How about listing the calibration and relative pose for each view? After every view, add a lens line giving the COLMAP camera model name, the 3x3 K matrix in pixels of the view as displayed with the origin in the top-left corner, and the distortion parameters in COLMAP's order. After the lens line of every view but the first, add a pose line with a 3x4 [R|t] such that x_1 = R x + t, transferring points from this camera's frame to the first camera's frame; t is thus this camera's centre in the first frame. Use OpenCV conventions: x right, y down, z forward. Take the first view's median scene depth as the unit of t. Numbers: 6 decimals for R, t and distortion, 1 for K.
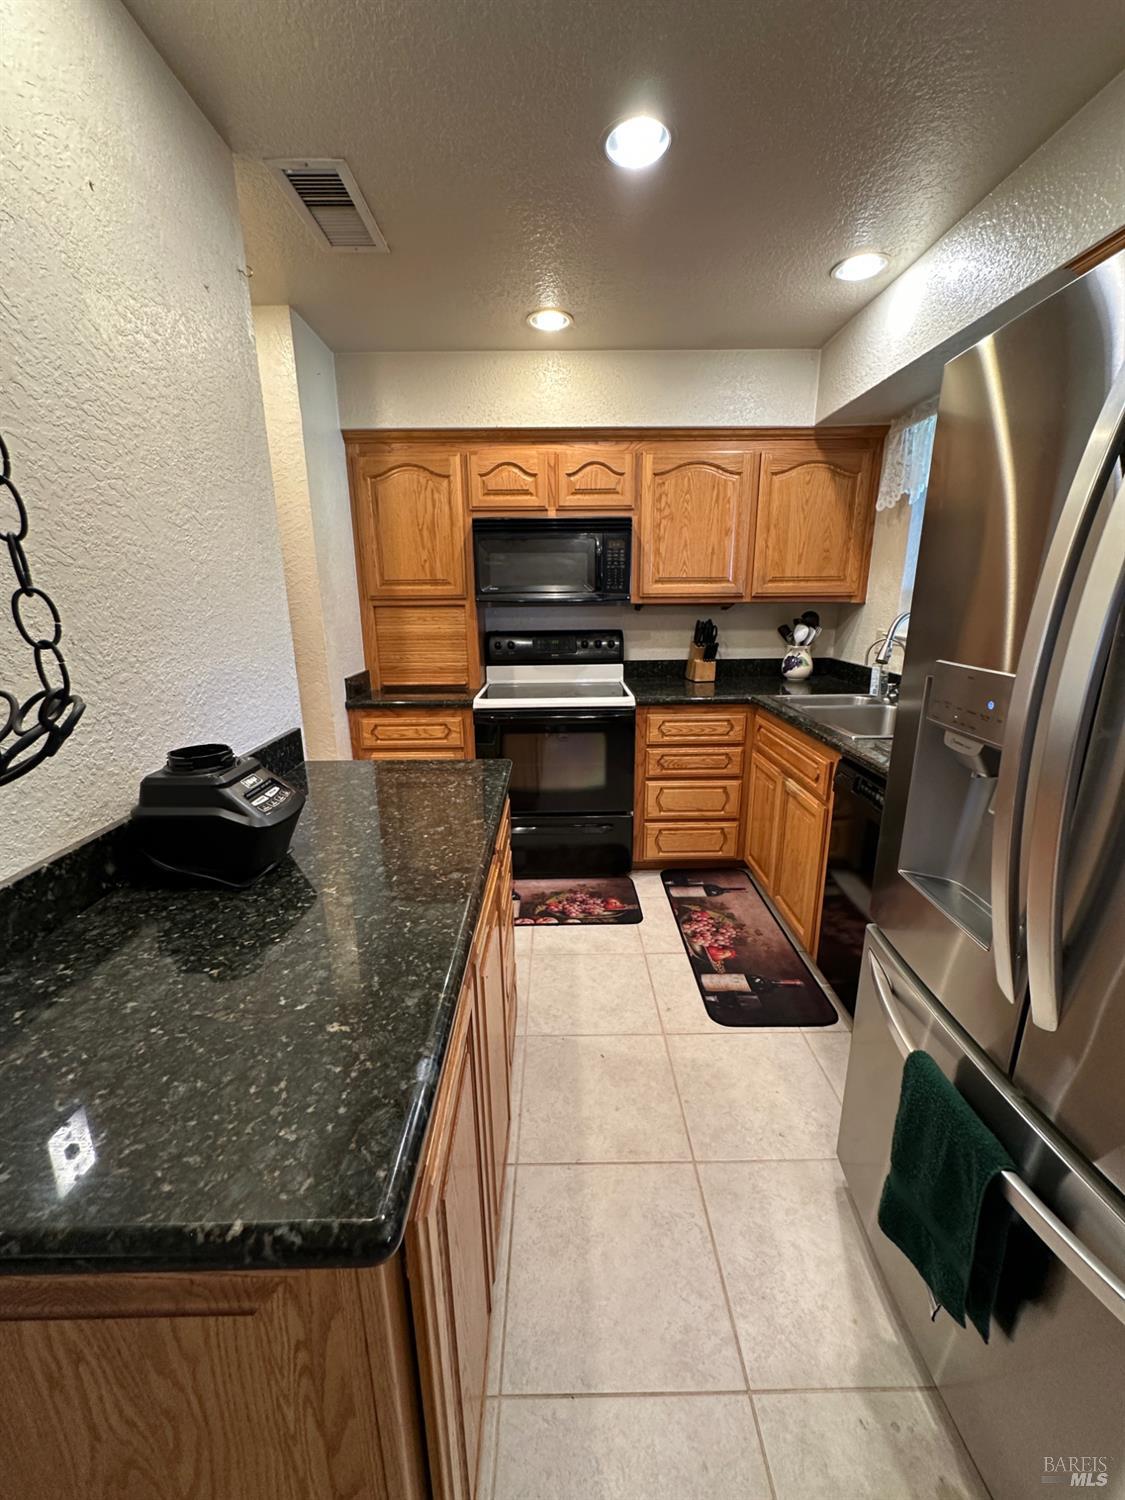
lens RADIAL K [[599.4, 0, 560.6], [0, 599.4, 749.3], [0, 0, 1]] dist [-0.004168, 0.001472]
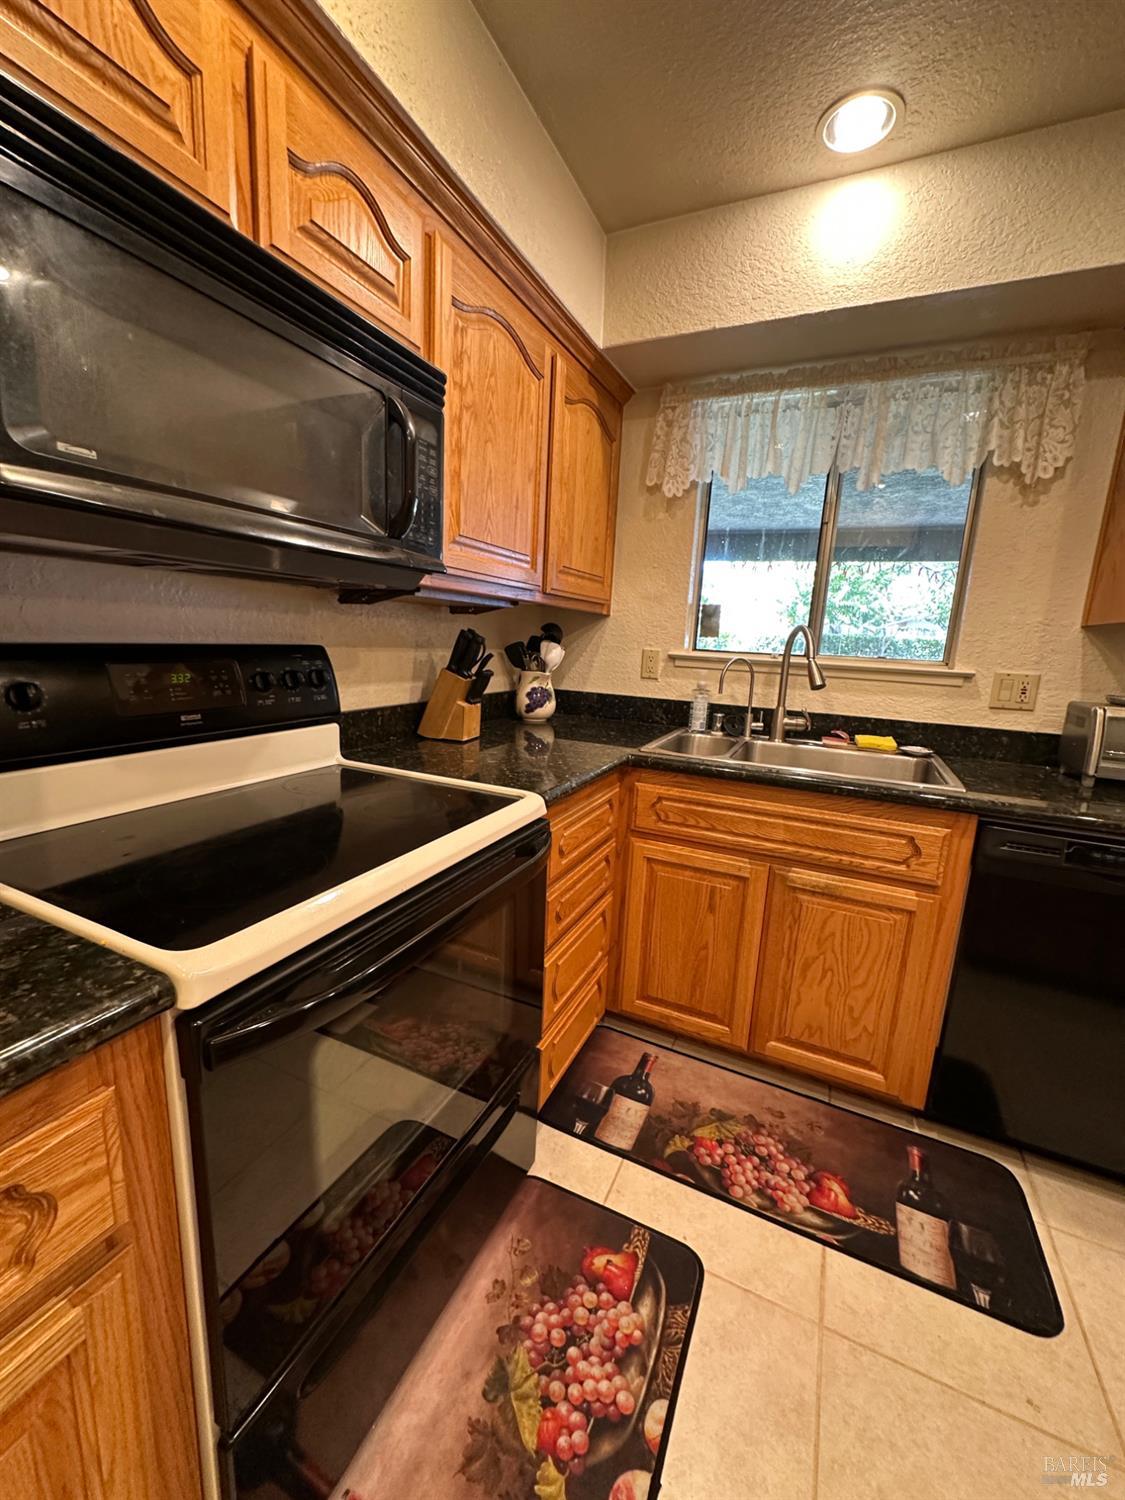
lens RADIAL K [[599.4, 0, 564.4], [0, 599.4, 750.2], [0, 0, 1]] dist [-0.004168, 0.001472]
pose [[0.426734, -0.140001, 0.893475, -0.254478], [0.178301, 0.981578, 0.068647, -0.143558], [-0.886626, 0.130014, 0.443835, 0.768867]]
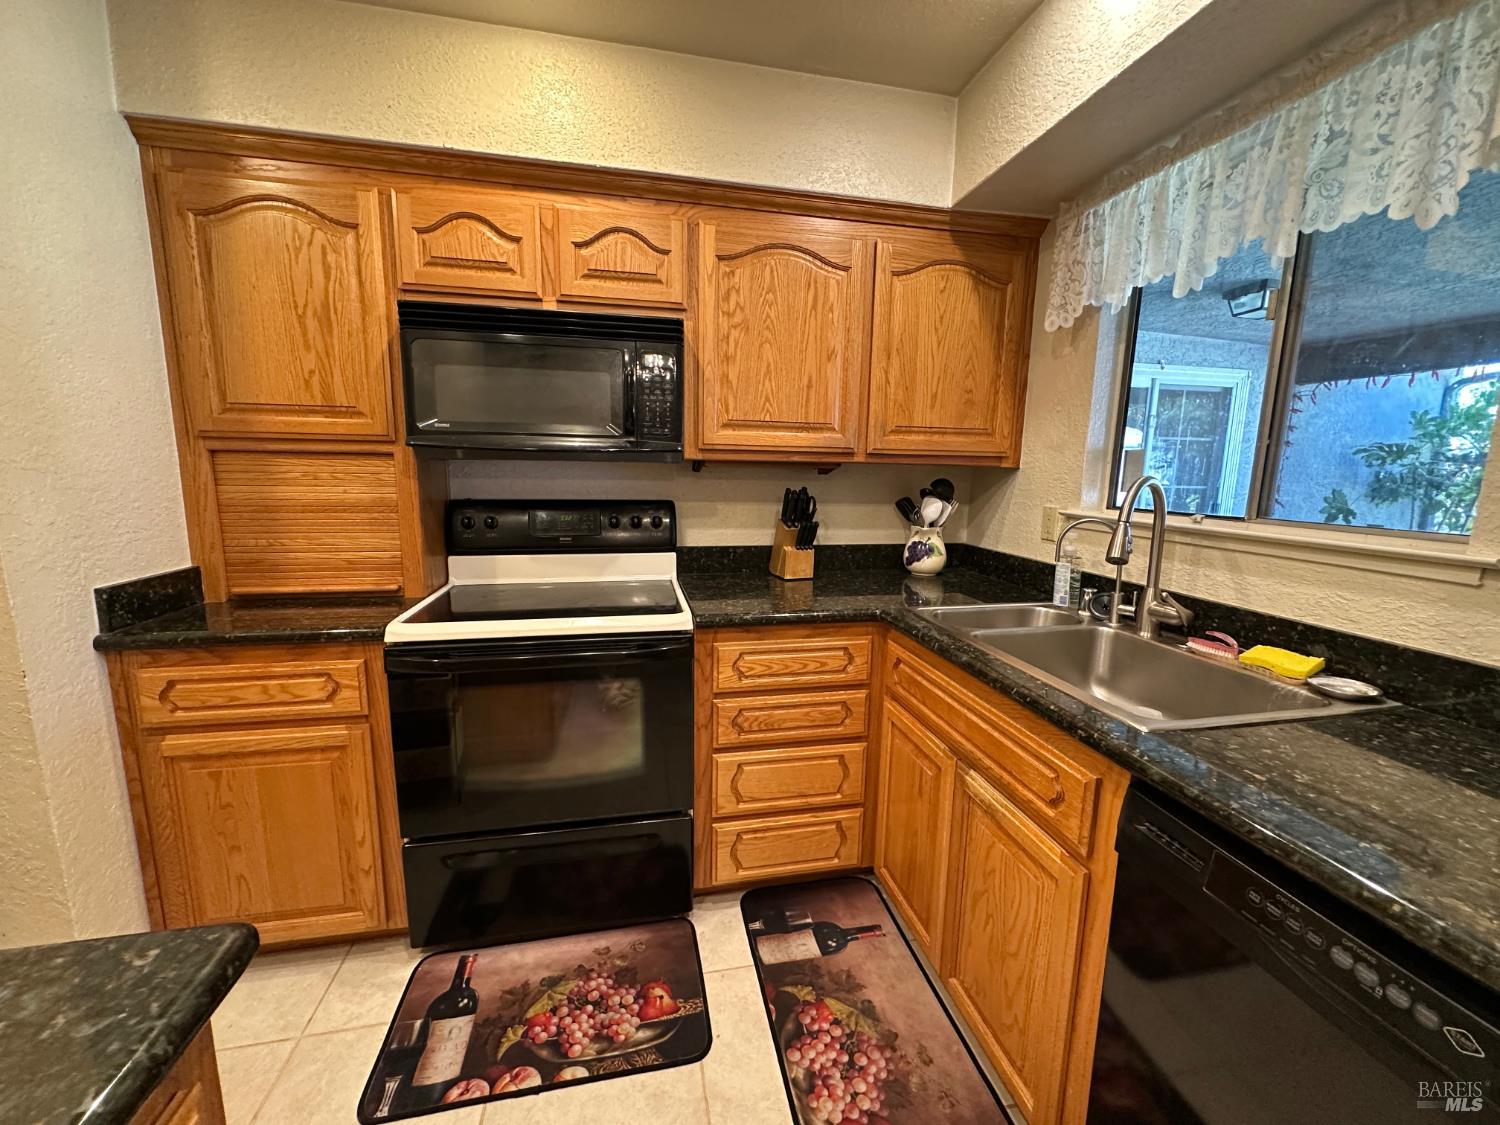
lens RADIAL K [[599.4, 0, 749.6], [0, 599.4, 561.8], [0, 0, 1]] dist [-0.004168, 0.001472]
pose [[0.980027, -0.004232, 0.198818, 0.062252], [0.023709, 0.995129, -0.095689, -0.079497], [-0.197445, 0.098491, 0.975354, 0.409971]]
